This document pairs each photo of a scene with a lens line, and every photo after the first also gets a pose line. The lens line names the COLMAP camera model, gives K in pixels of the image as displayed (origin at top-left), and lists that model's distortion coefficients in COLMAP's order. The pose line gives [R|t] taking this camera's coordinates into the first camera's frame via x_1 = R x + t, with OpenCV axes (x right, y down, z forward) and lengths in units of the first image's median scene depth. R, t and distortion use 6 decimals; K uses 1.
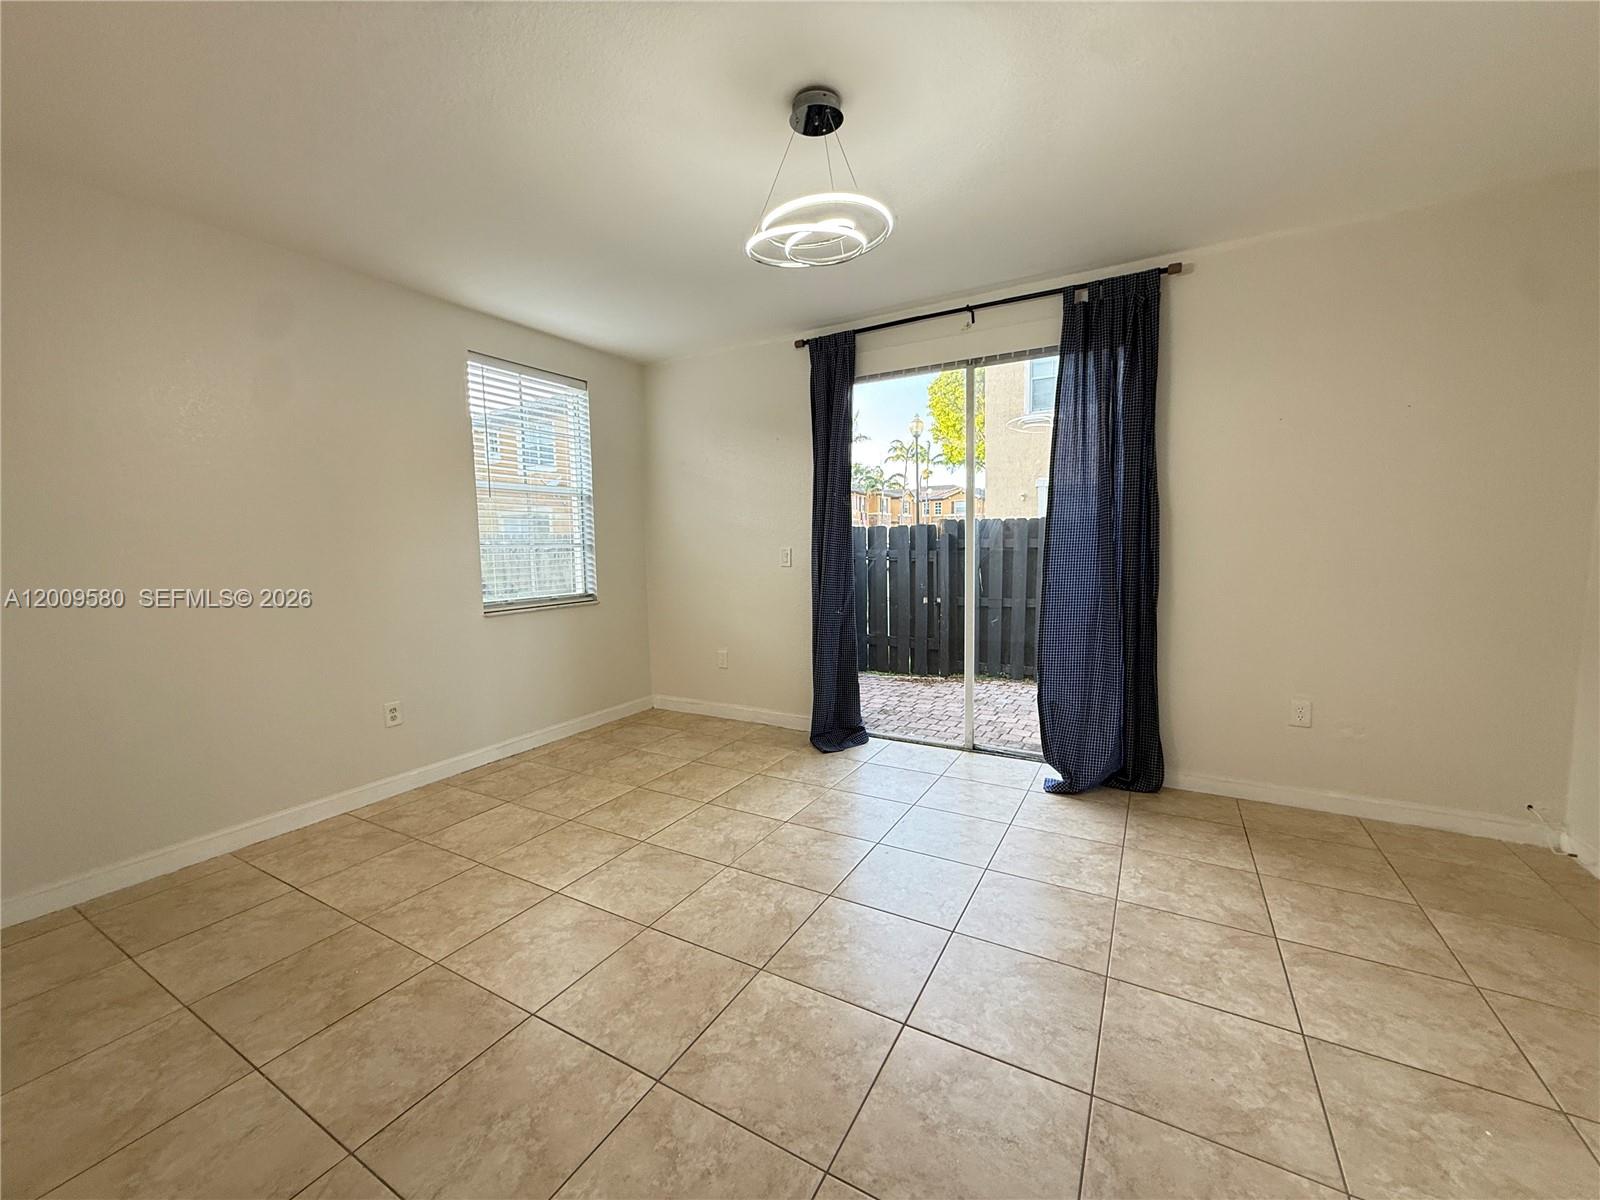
lens RADIAL K [[637.4, 0, 791.6], [0, 637.4, 586.9], [0, 0, 1]] dist [0.002105, 0.000169]
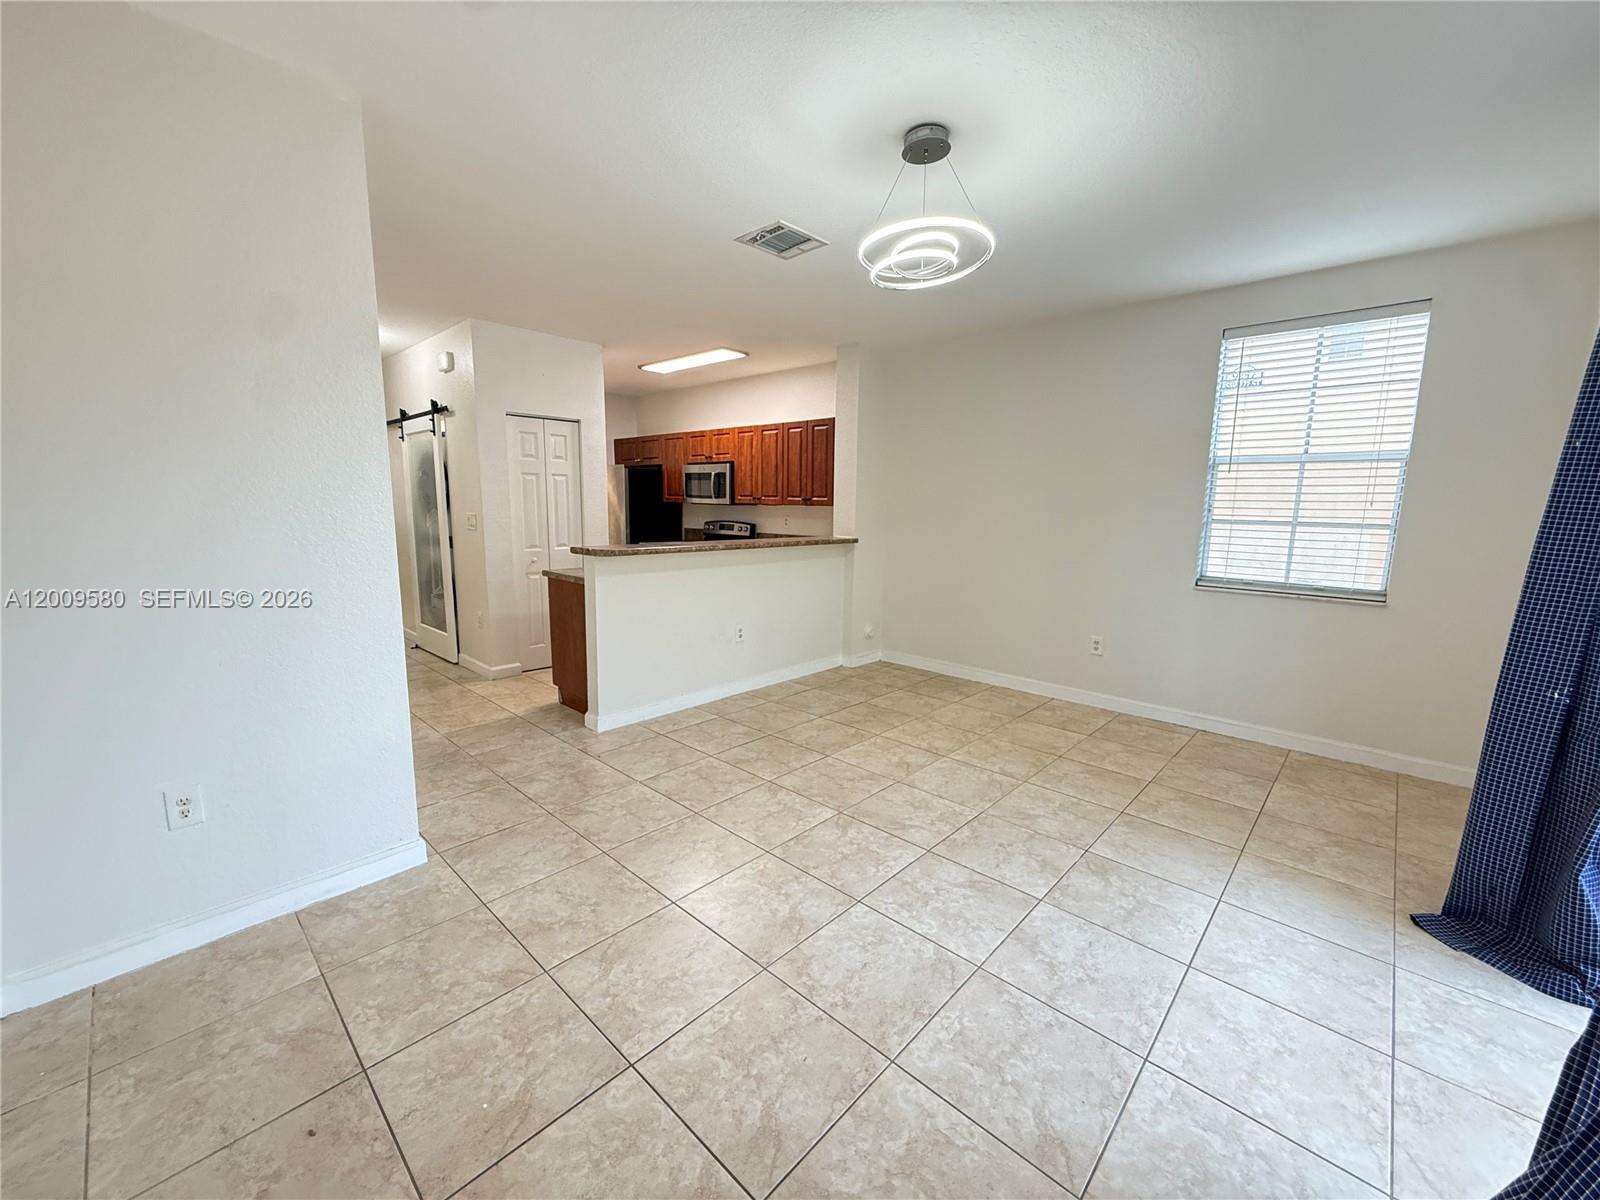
lens RADIAL K [[637.4, 0, 800.7], [0, 637.4, 611.4], [0, 0, 1]] dist [0.002105, 0.000169]
pose [[-0.223187, 0.179900, -0.958031, 1.013269], [-0.080498, 0.976064, 0.202040, -0.114746], [0.971446, 0.122212, -0.203363, 0.894293]]
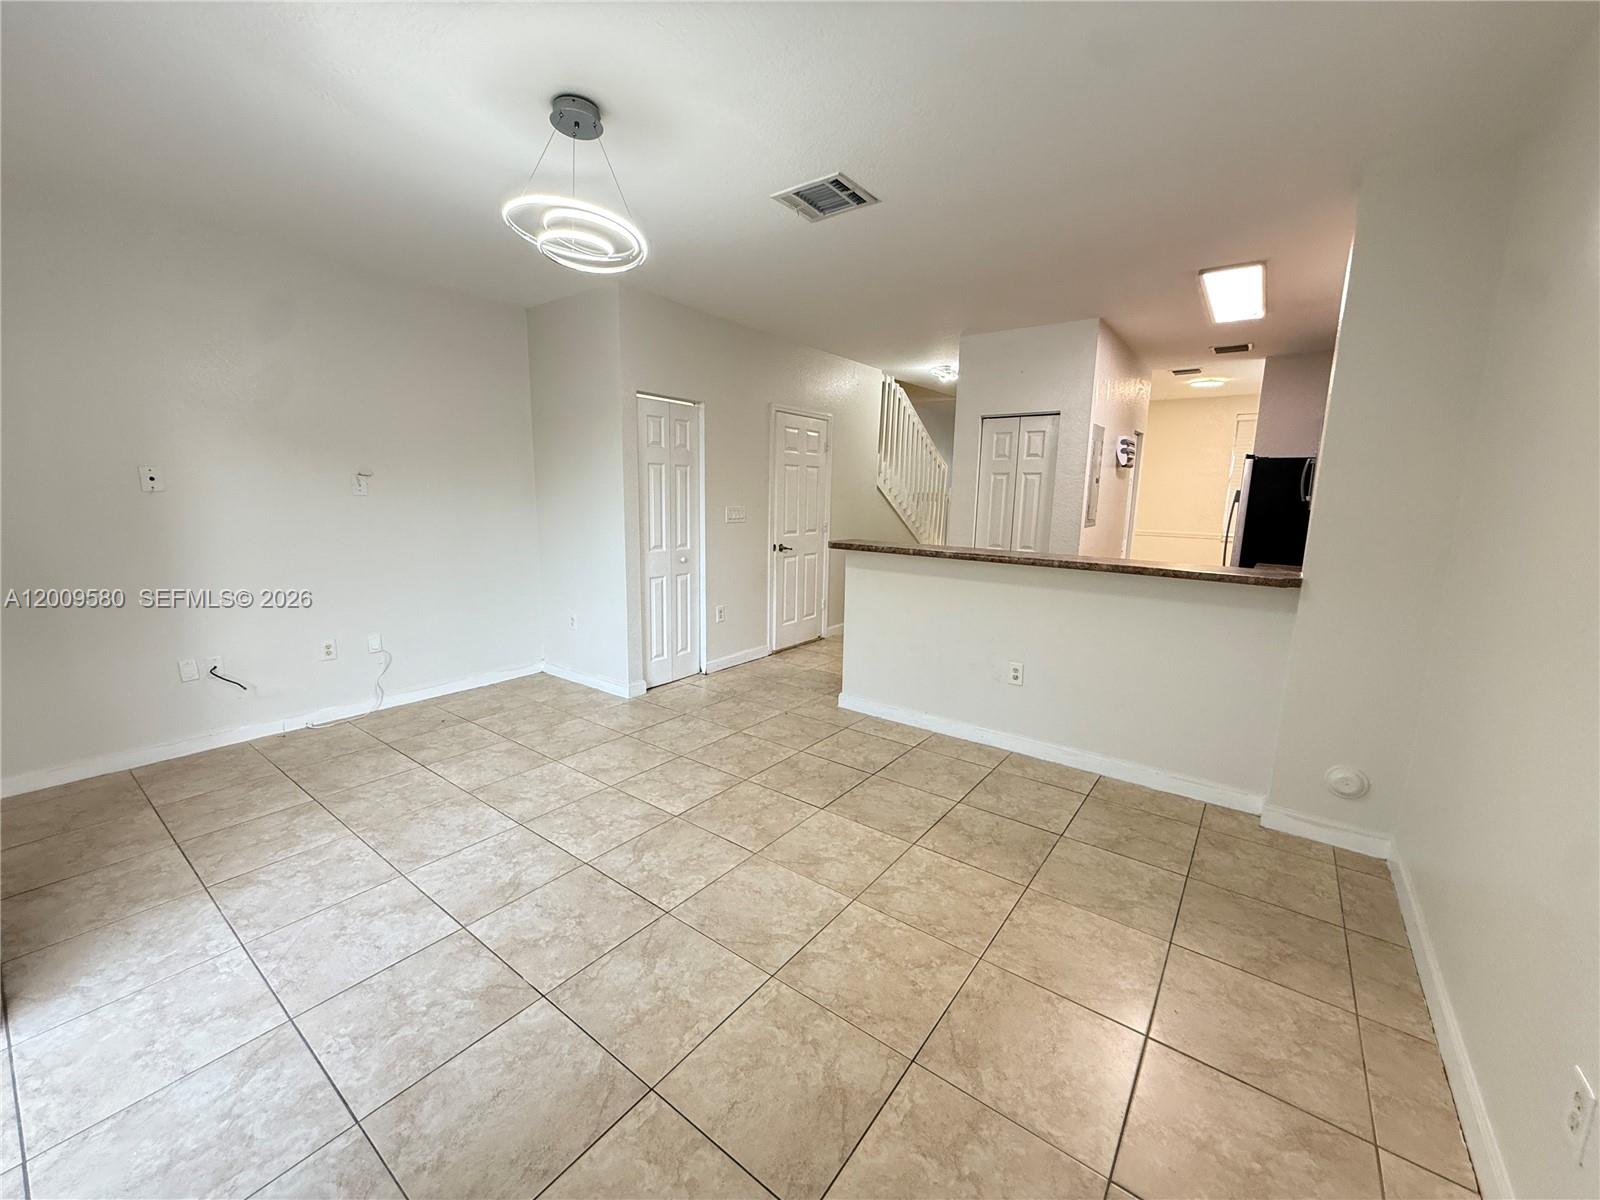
lens RADIAL K [[637.4, 0, 790.8], [0, 637.4, 608.3], [0, 0, 1]] dist [0.002105, 0.000169]
pose [[-0.991838, -0.022191, 0.125557, -0.367091], [0.010247, 0.967679, 0.251976, -0.165841], [-0.127091, 0.251206, -0.959554, 1.726302]]
